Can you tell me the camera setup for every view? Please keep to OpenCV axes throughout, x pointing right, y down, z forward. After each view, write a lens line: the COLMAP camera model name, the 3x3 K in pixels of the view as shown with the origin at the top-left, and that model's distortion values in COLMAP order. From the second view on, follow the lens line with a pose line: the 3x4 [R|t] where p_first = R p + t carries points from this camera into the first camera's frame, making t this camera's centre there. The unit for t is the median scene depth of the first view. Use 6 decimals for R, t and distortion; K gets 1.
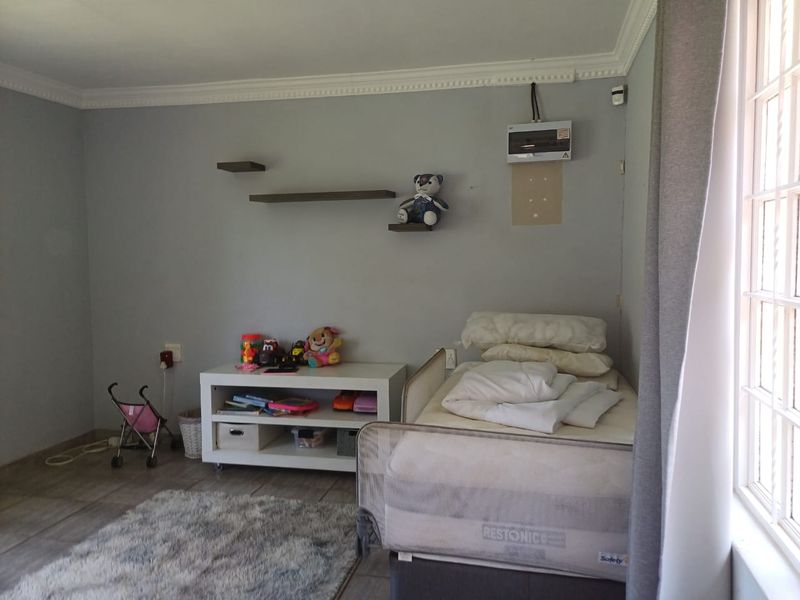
lens RADIAL K [[597.3, 0, 400.8], [0, 597.3, 293.1], [0, 0, 1]] dist [0.061775, -0.031099]
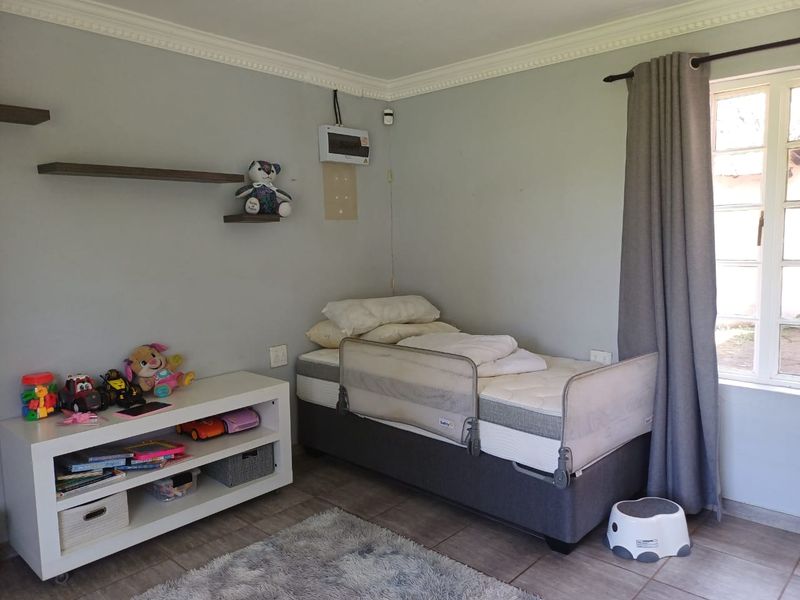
lens RADIAL K [[597.3, 0, 400.3], [0, 597.3, 305.1], [0, 0, 1]] dist [0.061775, -0.031099]
pose [[0.498076, -0.096394, 0.861759, -0.690516], [0.075760, 0.994839, 0.067493, -0.024198], [-0.863818, 0.031671, 0.502808, 0.357844]]
